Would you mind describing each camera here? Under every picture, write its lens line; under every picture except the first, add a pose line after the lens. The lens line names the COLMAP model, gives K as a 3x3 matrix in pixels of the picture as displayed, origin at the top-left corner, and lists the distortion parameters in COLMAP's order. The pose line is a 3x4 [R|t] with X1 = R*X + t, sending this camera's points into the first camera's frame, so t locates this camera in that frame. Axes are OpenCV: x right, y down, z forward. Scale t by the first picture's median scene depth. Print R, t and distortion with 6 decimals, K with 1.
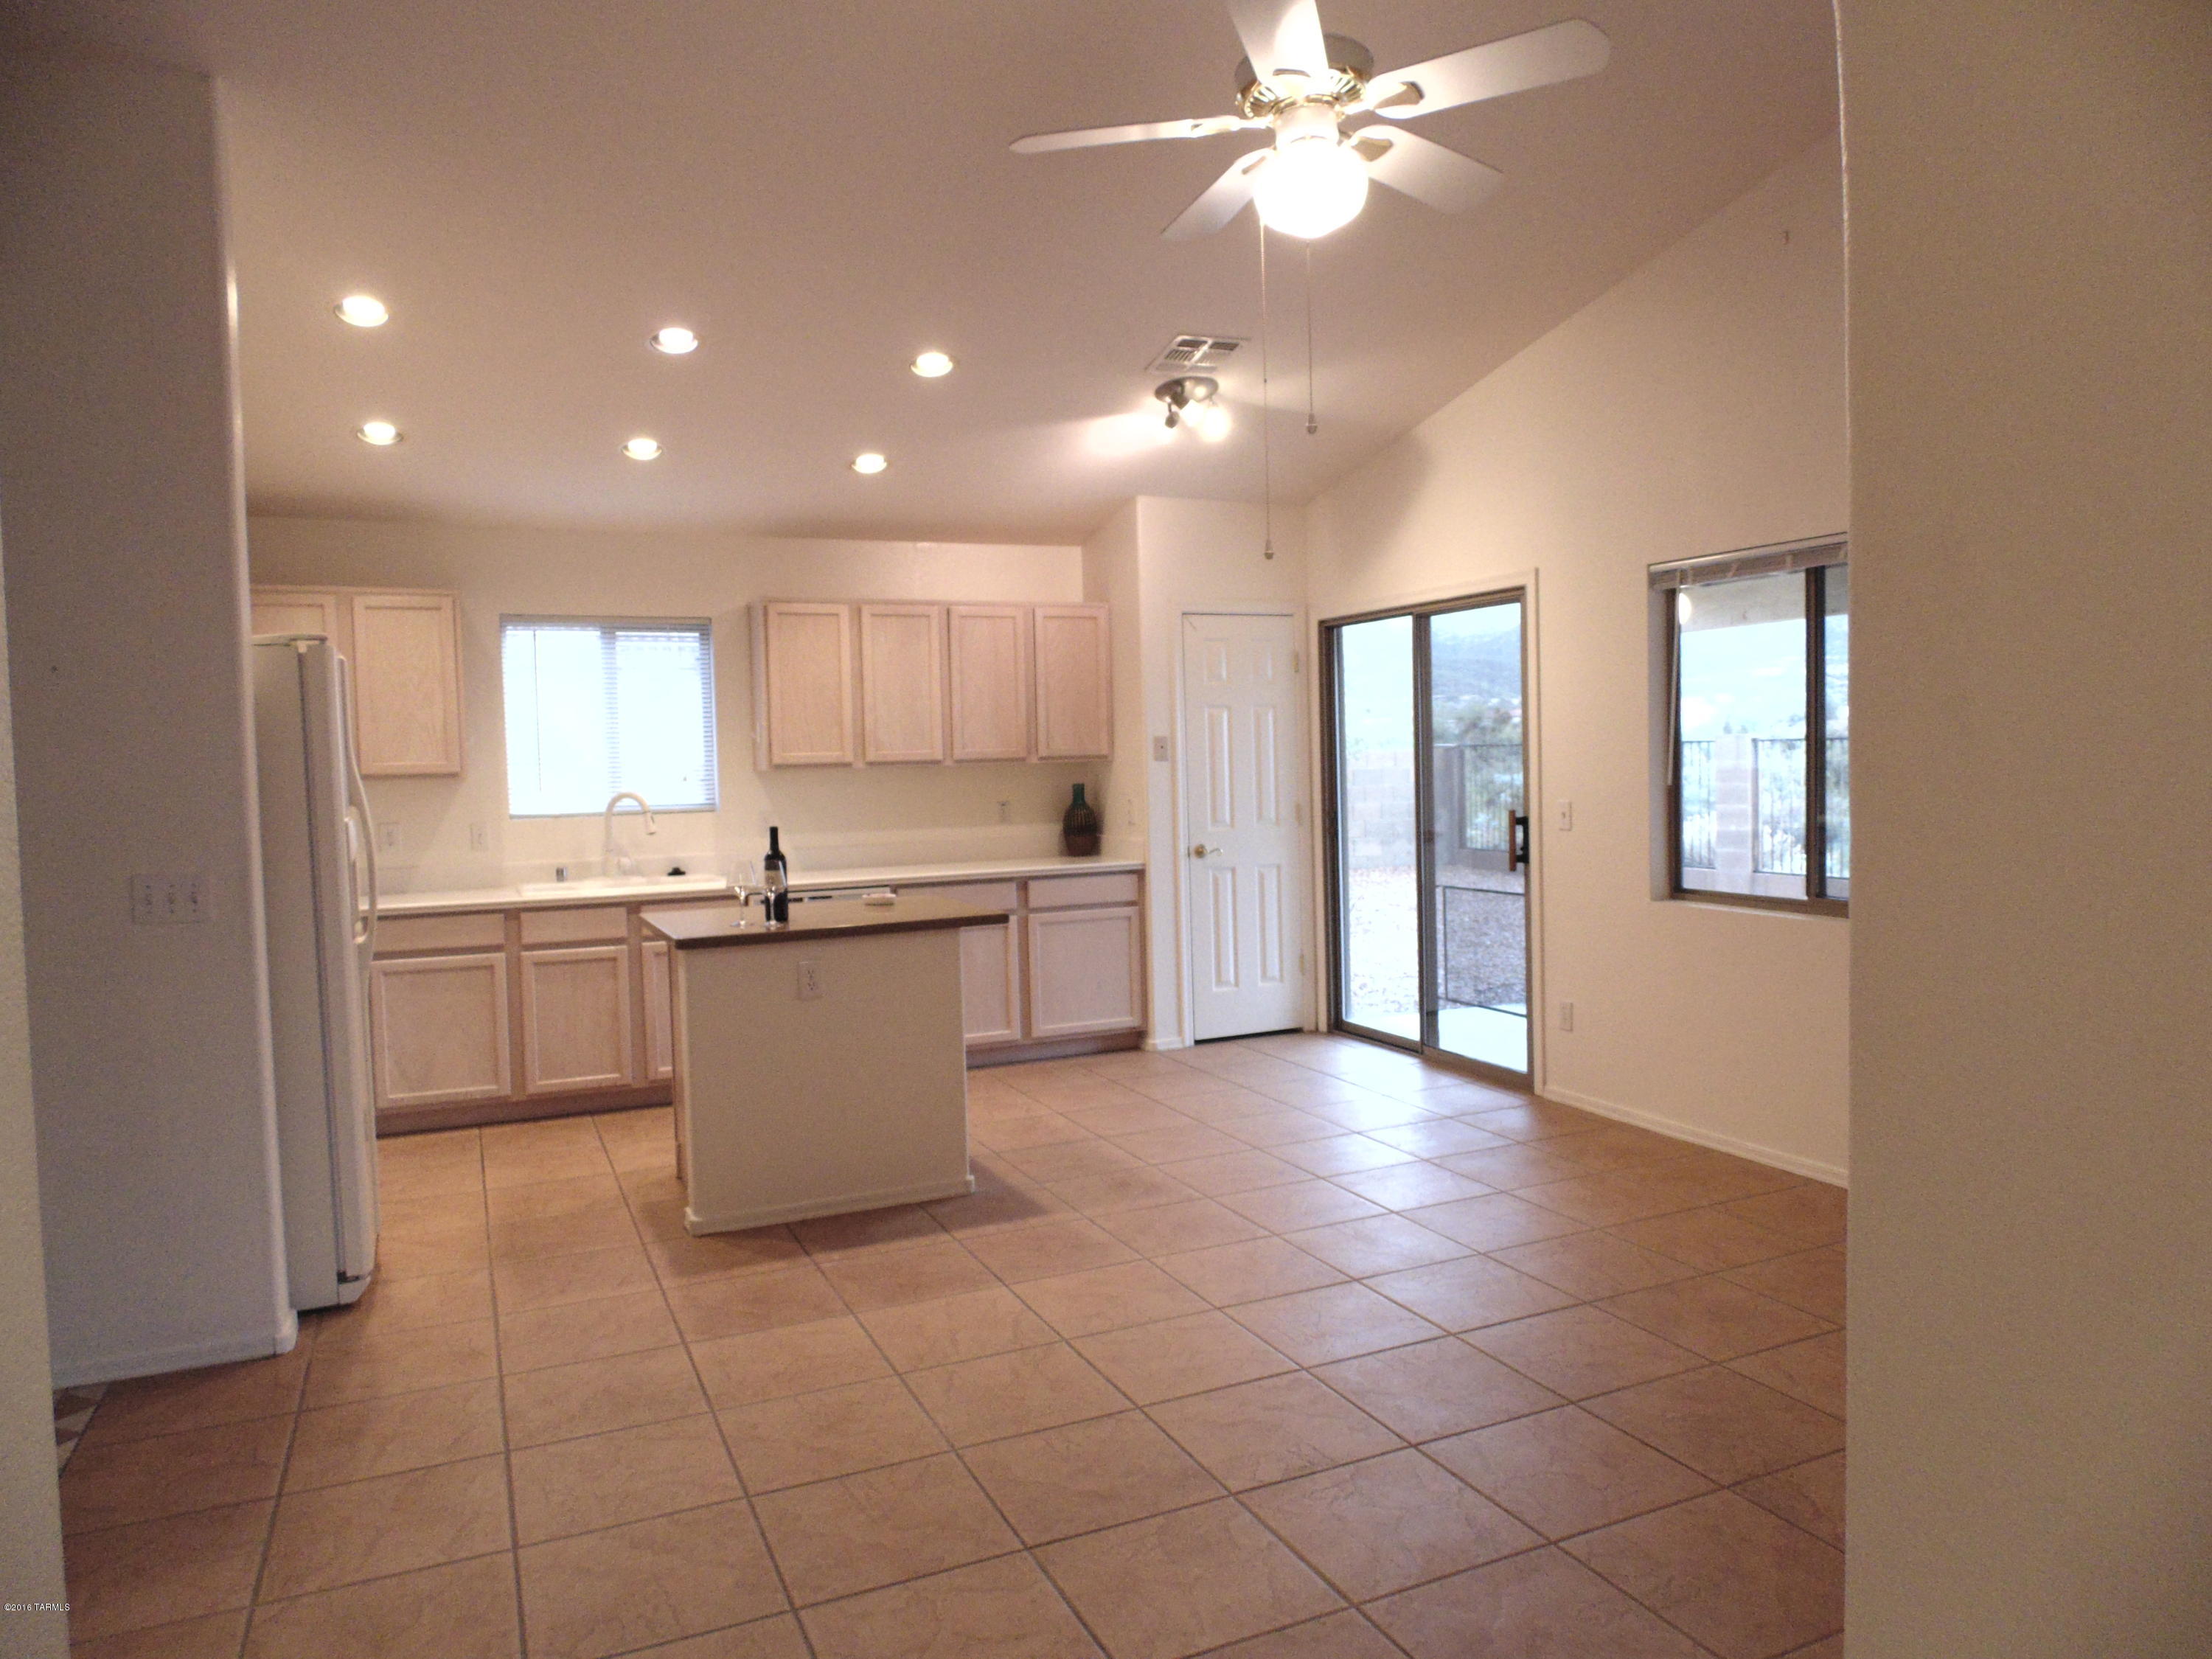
lens RADIAL K [[1460.9, 0, 1106.0], [0, 1460.9, 829.5], [0, 0, 1]] dist [-0.010398, -0.003101]
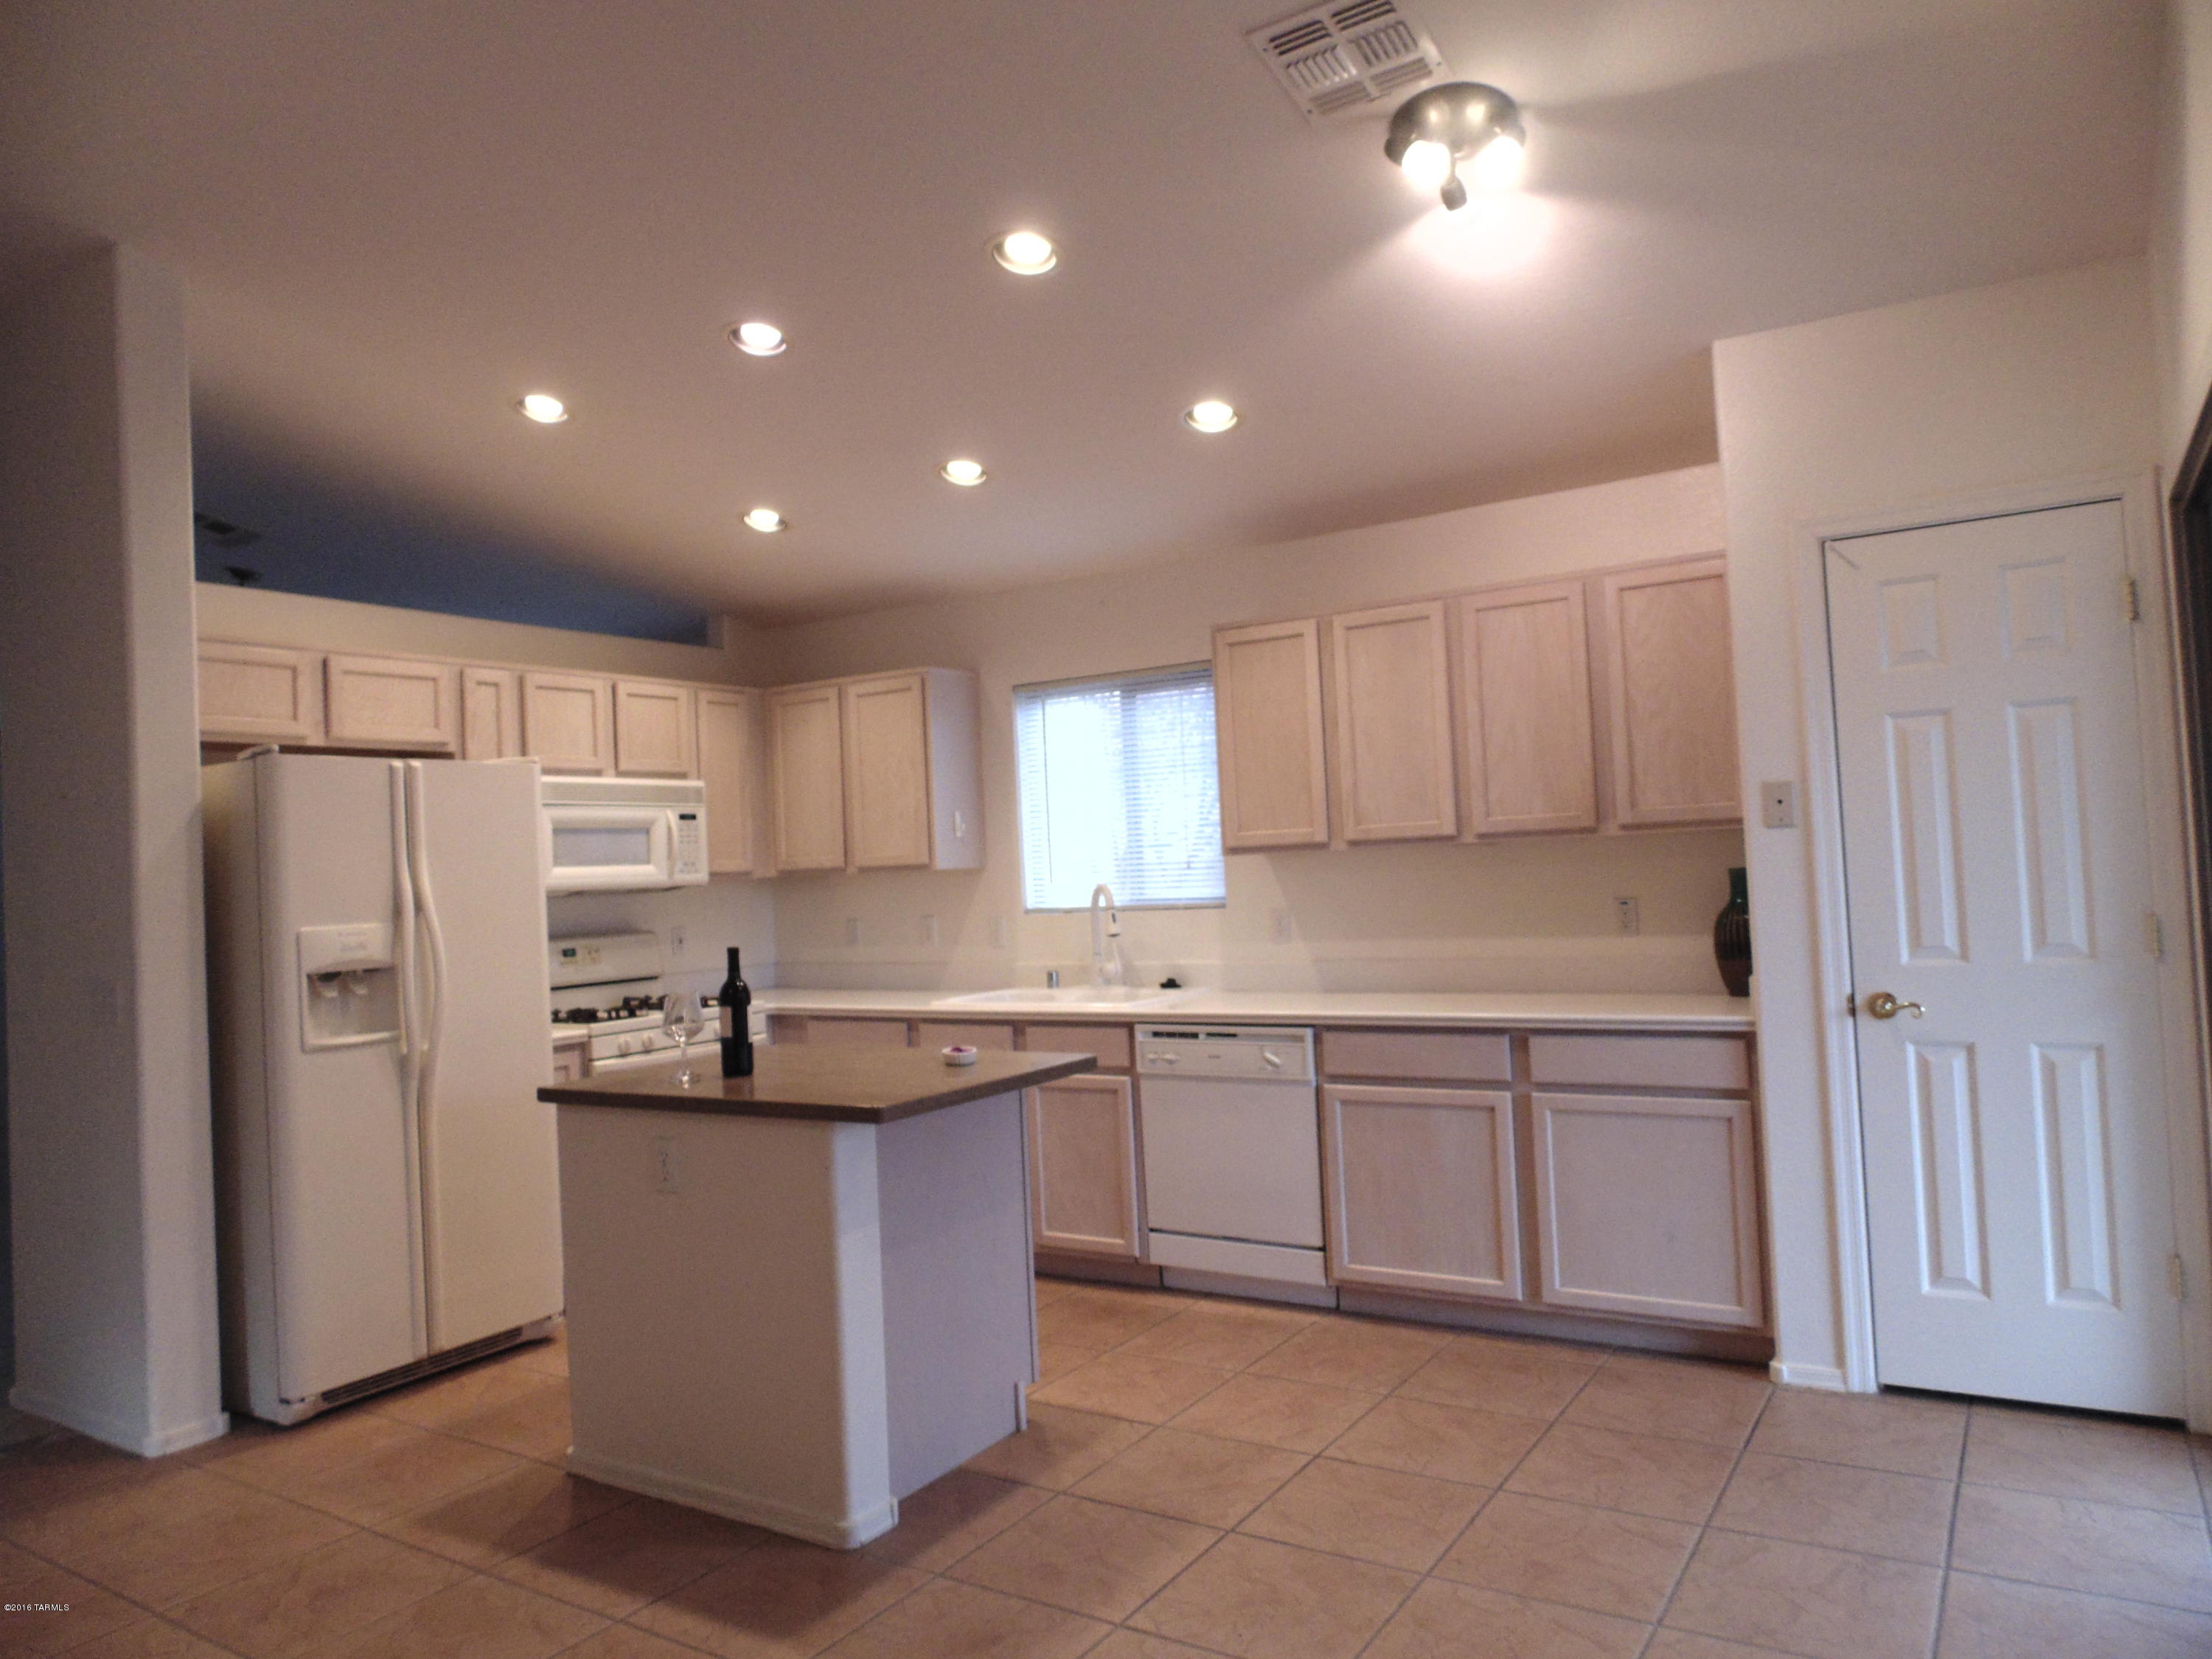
lens RADIAL K [[1460.9, 0, 1106.0], [0, 1460.9, 829.5], [0, 0, 1]] dist [-0.010398, -0.003101]
pose [[0.553681, -0.025212, -0.832347, 0.348568], [-0.010941, 0.999235, -0.037545, -0.024563], [0.832657, 0.029895, 0.552981, 0.524237]]
